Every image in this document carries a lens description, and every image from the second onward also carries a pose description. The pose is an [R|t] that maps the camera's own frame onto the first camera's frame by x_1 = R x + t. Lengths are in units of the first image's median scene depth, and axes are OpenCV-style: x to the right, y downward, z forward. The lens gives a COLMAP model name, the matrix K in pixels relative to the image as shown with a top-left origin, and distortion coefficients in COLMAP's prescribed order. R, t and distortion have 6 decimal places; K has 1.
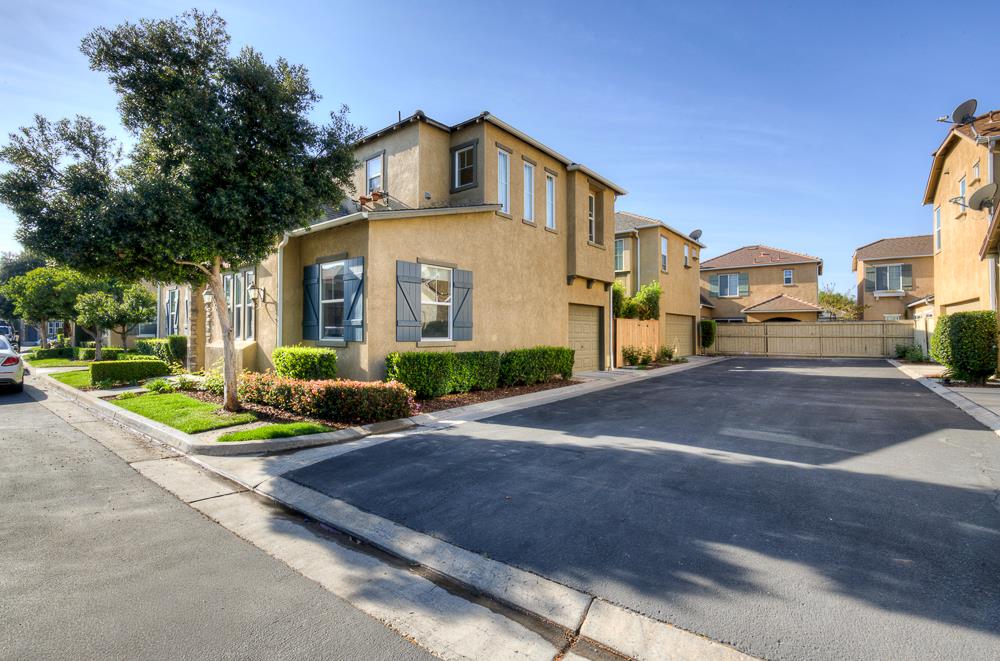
lens RADIAL K [[450.8, 0, 499.1], [0, 450.8, 325.5], [0, 0, 1]] dist [-0.003057, 0.001968]
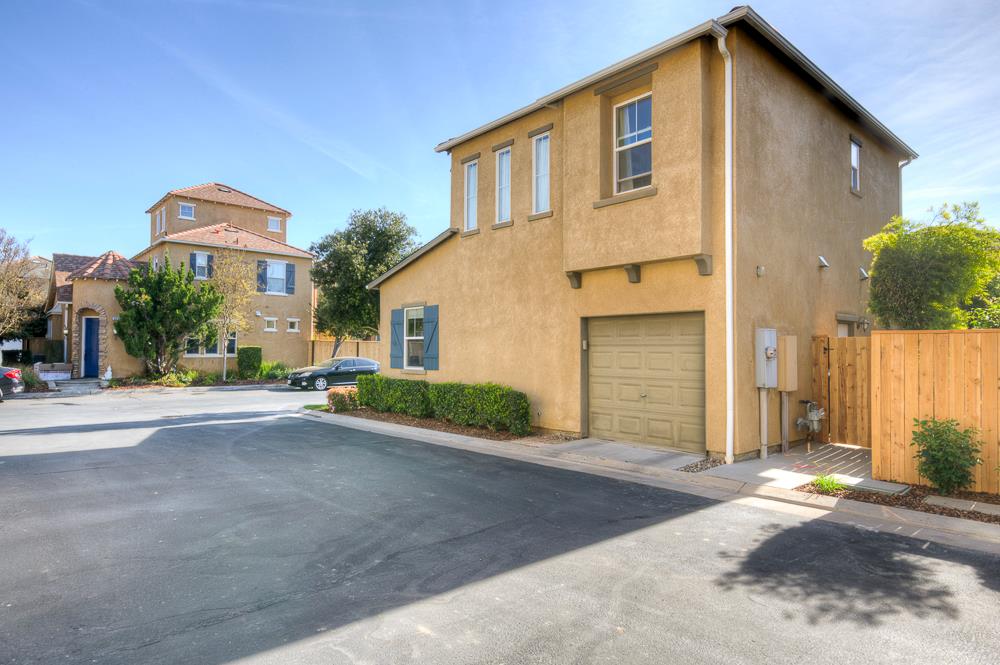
lens RADIAL K [[563.5, 0, 499.5], [0, 563.5, 334.5], [0, 0, 1]] dist [-0.001643, -0.000027]
pose [[-0.140191, -0.018502, -0.989952, 1.071368], [0.022571, 0.999506, -0.021877, -0.015871], [0.989867, -0.025411, -0.139704, 1.163245]]
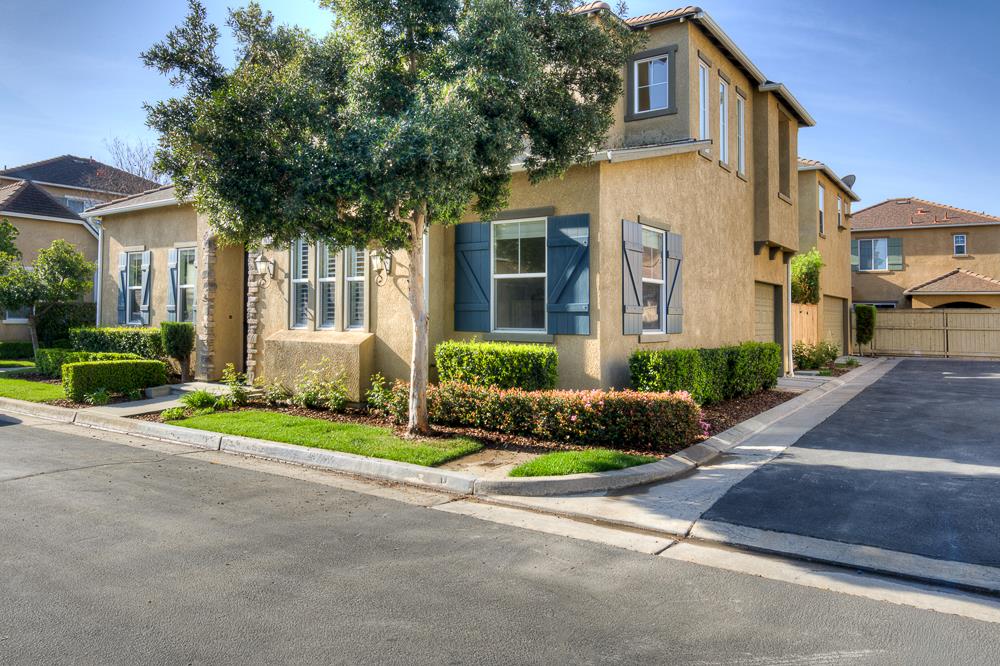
lens RADIAL K [[698.0, 0, 456.9], [0, 698.0, 302.0], [0, 0, 1]] dist [0.009813, -0.009127]
pose [[0.996652, 0.009865, 0.081169, -0.440093], [-0.009188, 0.999920, -0.008716, -0.003075], [-0.081249, 0.007941, 0.996662, -0.047542]]
